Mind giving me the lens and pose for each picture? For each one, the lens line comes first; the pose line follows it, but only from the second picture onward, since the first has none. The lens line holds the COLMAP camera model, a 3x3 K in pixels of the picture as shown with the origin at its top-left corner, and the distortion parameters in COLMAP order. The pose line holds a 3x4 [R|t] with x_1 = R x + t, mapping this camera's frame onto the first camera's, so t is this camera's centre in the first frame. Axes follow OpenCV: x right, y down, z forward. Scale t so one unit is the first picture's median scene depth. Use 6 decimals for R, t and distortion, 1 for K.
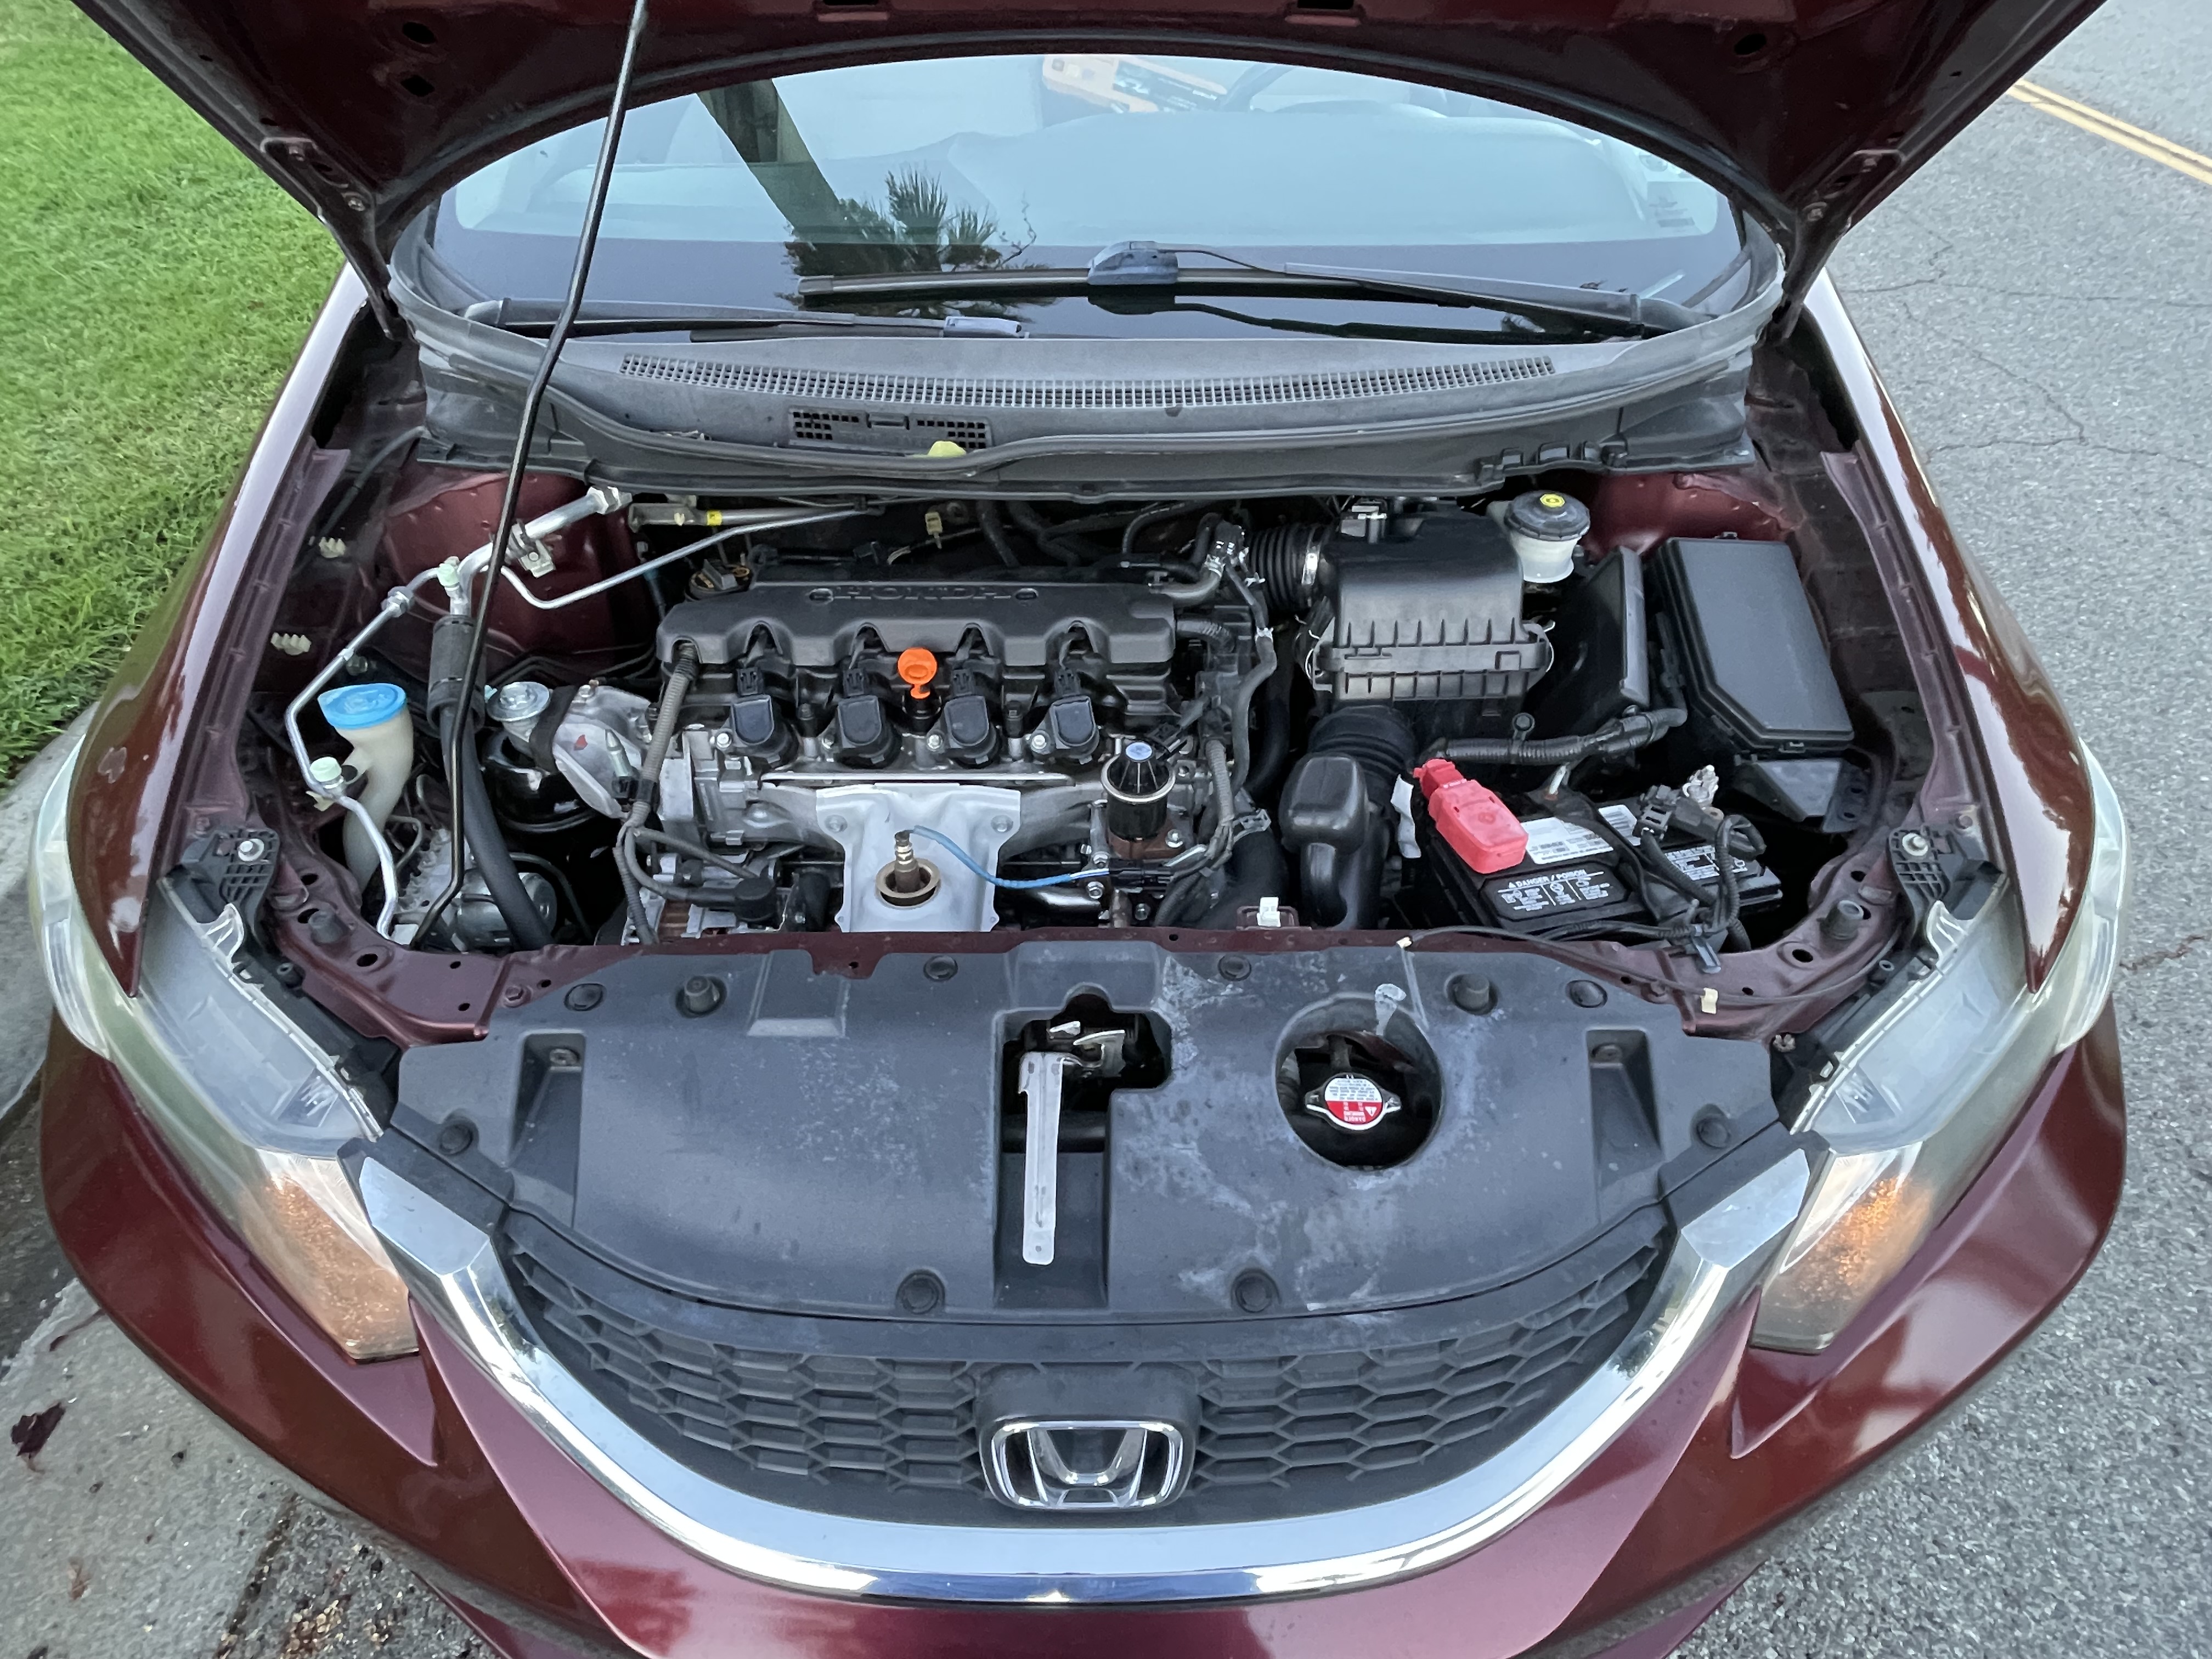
lens RADIAL K [[1159.0, 0, 1106.1], [0, 1159.0, 830.1], [0, 0, 1]] dist [-0.000728, 0.000918]
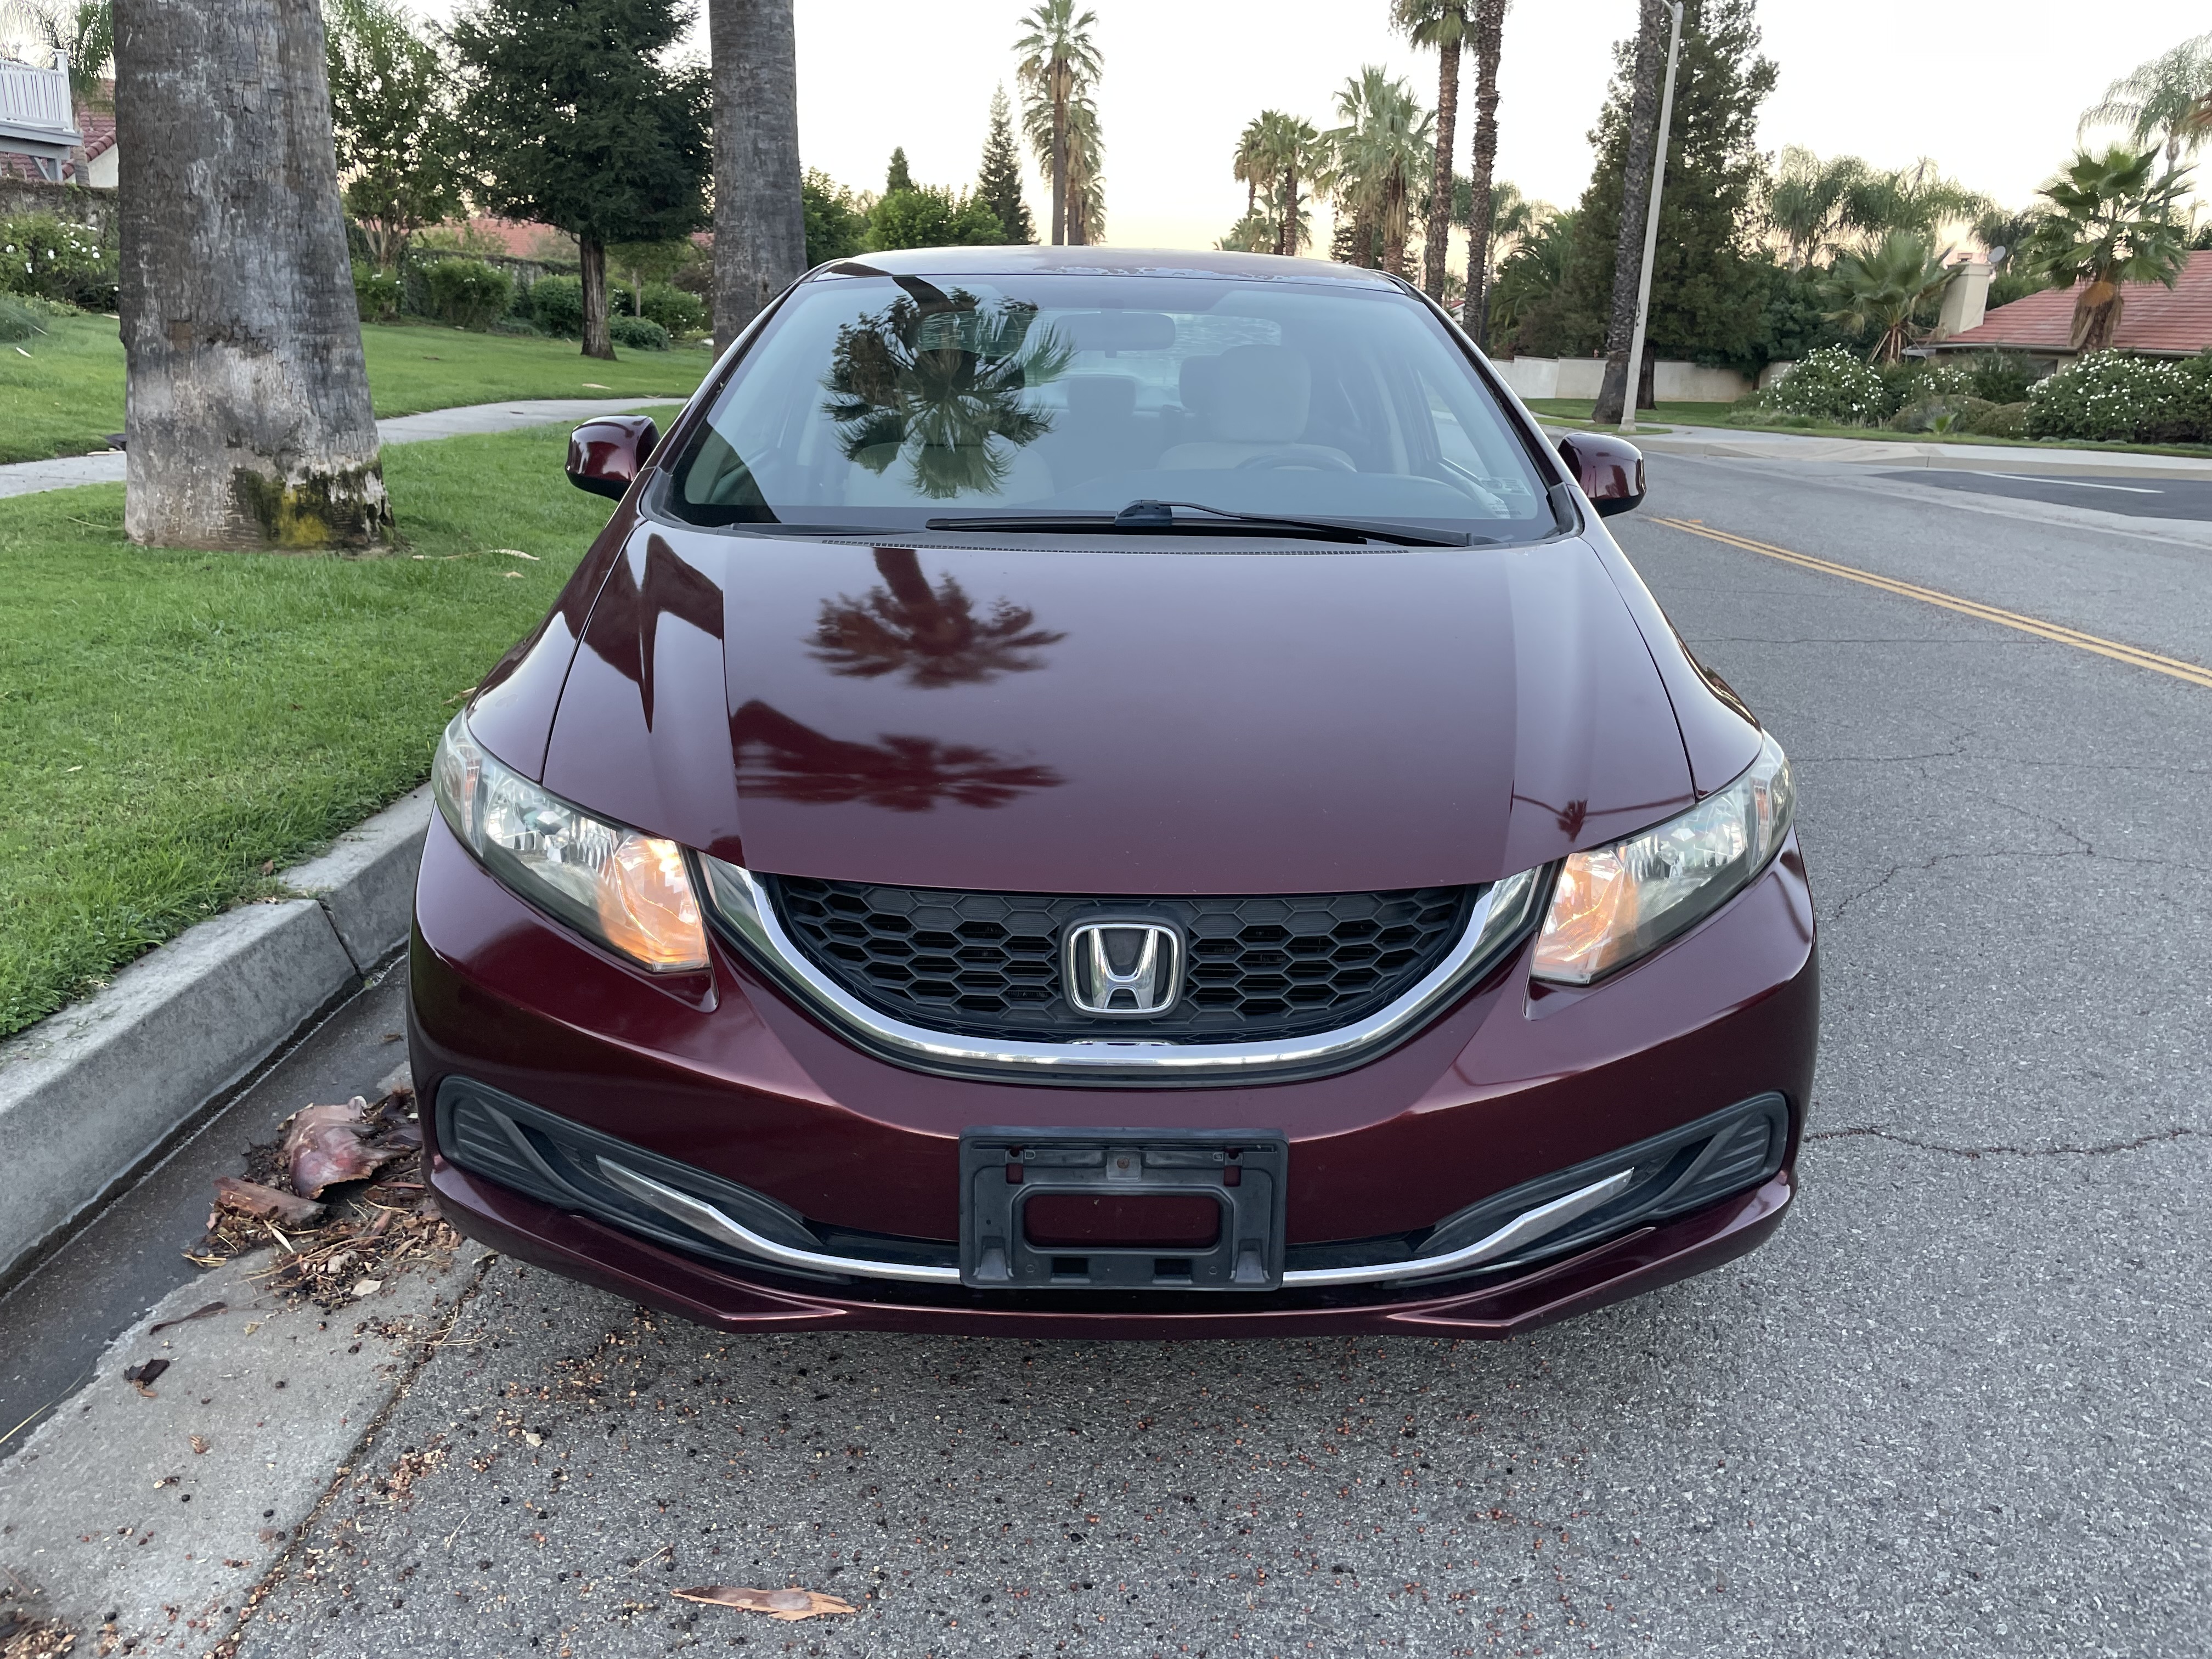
lens RADIAL K [[1800.1, 0, 1108.5], [0, 1800.1, 836.7], [0, 0, 1]] dist [0.031653, -0.057884]
pose [[0.999893, 0.010802, 0.009894, -0.020021], [-0.004496, 0.869128, -0.494566, 0.530295], [-0.013941, 0.494469, 0.869084, -0.432649]]
